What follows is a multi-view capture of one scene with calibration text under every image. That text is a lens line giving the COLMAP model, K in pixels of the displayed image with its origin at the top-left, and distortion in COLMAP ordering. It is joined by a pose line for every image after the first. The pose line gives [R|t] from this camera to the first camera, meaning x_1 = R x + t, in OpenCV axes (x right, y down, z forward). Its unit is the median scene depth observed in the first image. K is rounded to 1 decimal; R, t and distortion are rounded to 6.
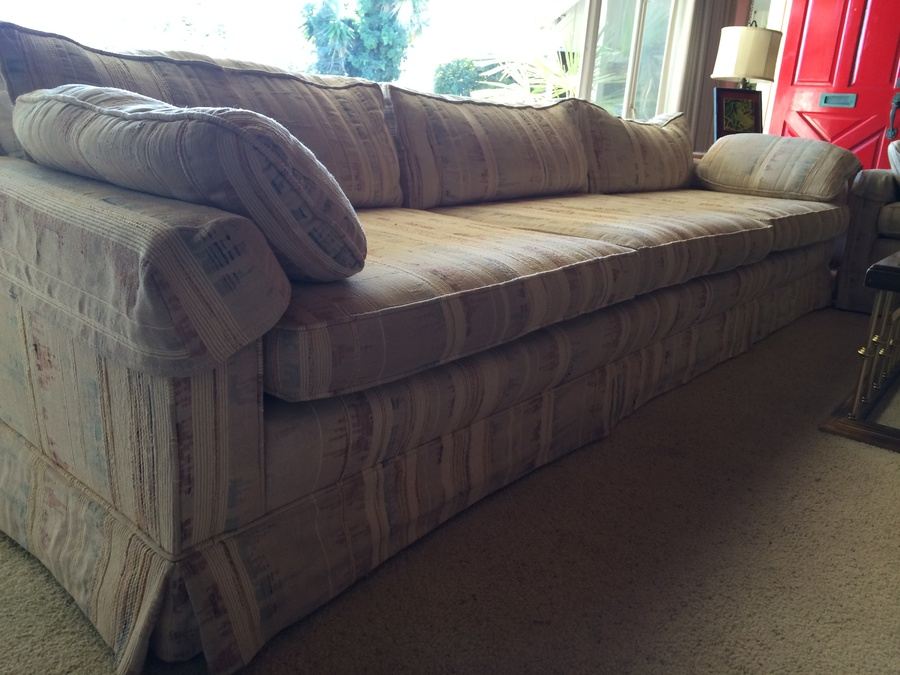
lens RADIAL K [[773.8, 0, 447.6], [0, 773.8, 335.5], [0, 0, 1]] dist [0.067672, -0.090179]
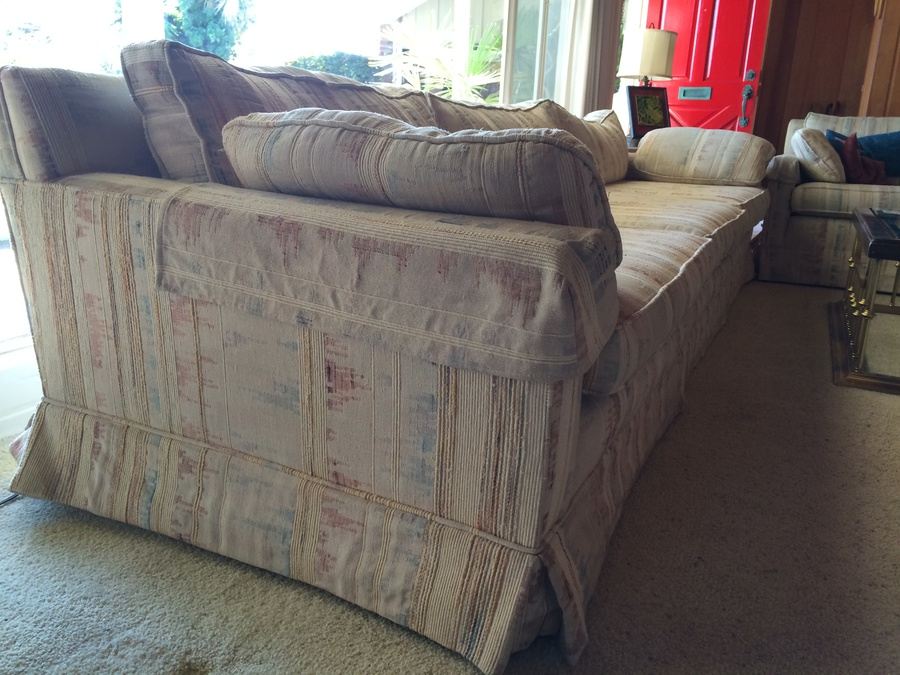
lens RADIAL K [[773.8, 0, 447.7], [0, 773.8, 335.5], [0, 0, 1]] dist [0.067672, -0.090179]
pose [[0.973812, -0.086834, 0.210121, -0.202475], [0.085805, 0.996213, 0.014026, -0.010537], [-0.210544, 0.004371, 0.977575, -0.005081]]
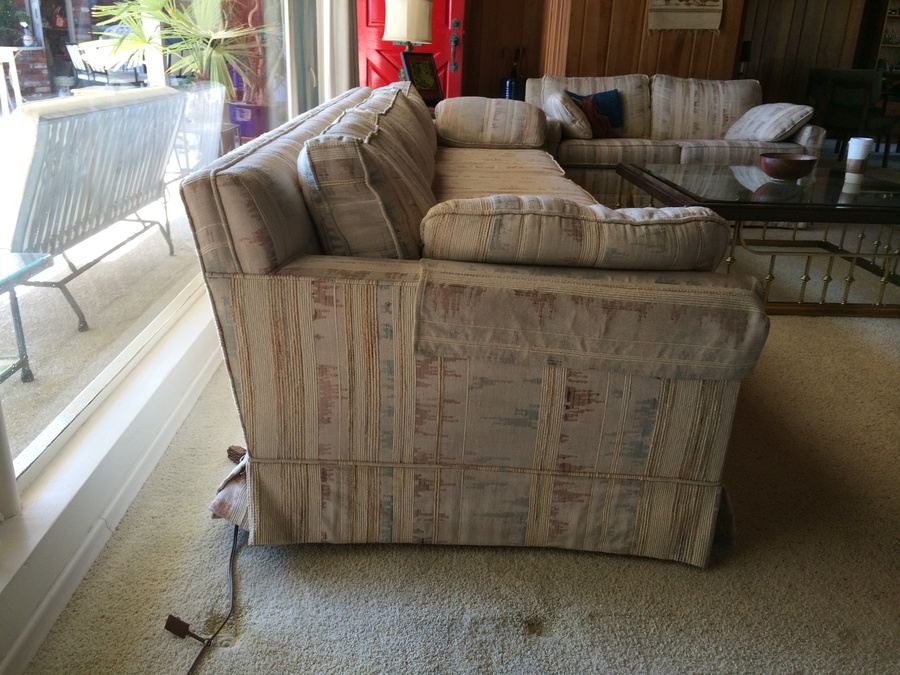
lens RADIAL K [[773.8, 0, 449.8], [0, 773.8, 341.4], [0, 0, 1]] dist [0.067672, -0.090179]
pose [[0.771607, -0.267246, 0.577236, -0.508055], [0.195094, 0.963154, 0.185129, -0.129255], [-0.605443, -0.030231, 0.795315, 0.011113]]
